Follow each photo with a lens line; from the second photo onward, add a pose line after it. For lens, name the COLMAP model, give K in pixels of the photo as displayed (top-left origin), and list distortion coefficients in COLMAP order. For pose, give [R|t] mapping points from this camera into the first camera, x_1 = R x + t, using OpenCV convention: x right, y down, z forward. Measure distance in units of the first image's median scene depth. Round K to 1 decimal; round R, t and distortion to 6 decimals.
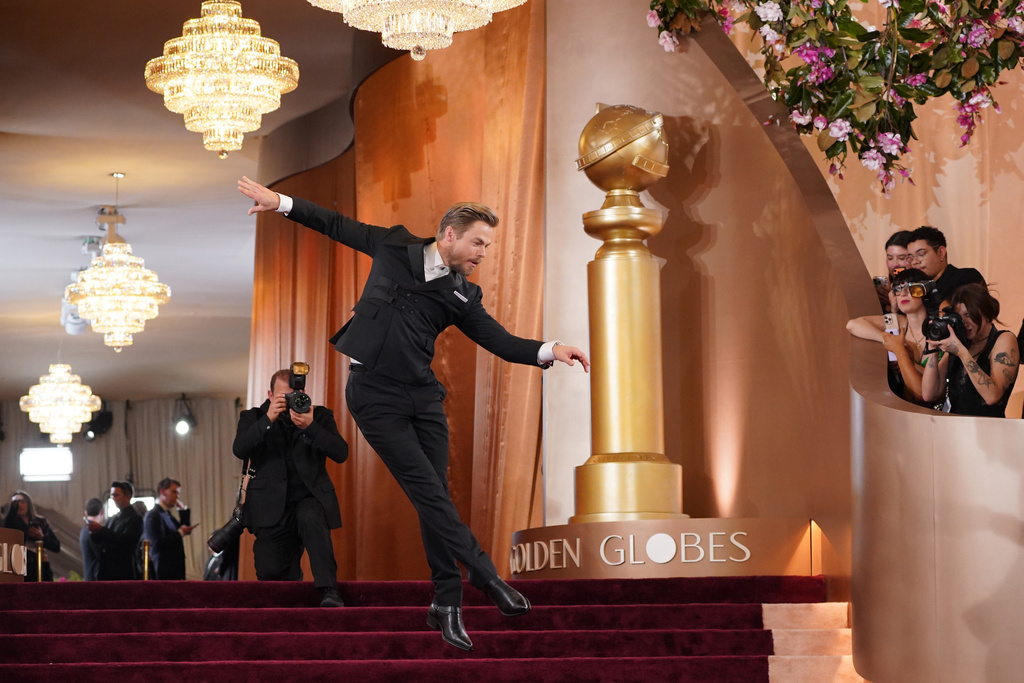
lens RADIAL K [[3002.4, 0, 510.8], [0, 3002.4, 342.9], [0, 0, 1]] dist [-0.034417, 0.000000]
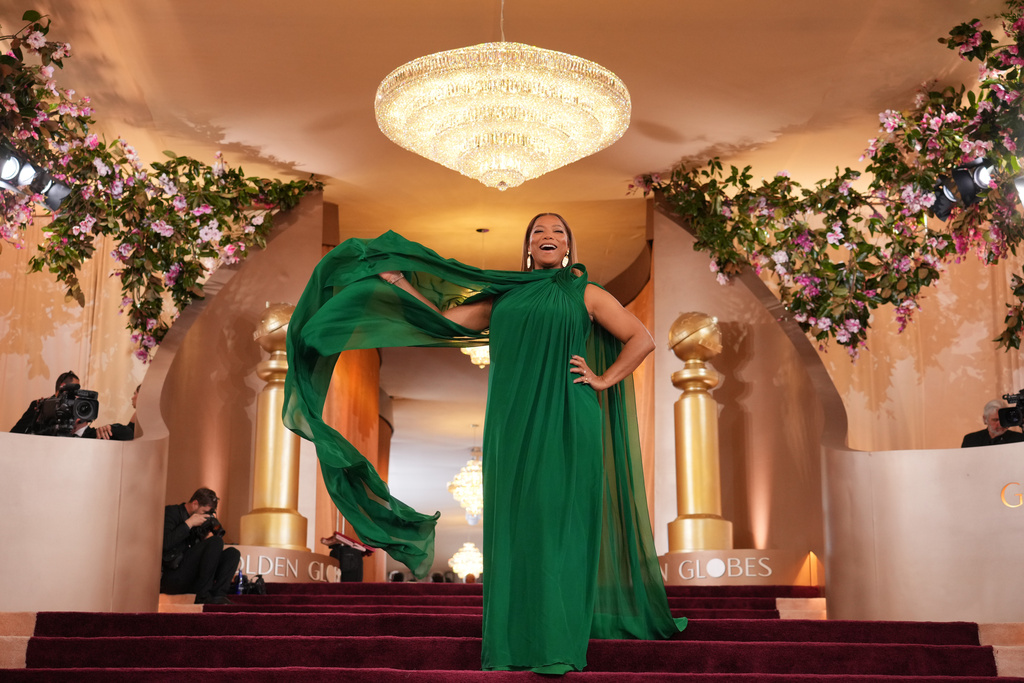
lens RADIAL K [[1363.7, 0, 516.3], [0, 1363.7, 337.1], [0, 0, 1]] dist [-0.030235, 0.000000]
pose [[0.987610, -0.019421, -0.155722, 0.057753], [-0.008286, 0.984475, -0.175329, 0.072163], [0.156710, 0.174447, 0.972116, 0.229945]]
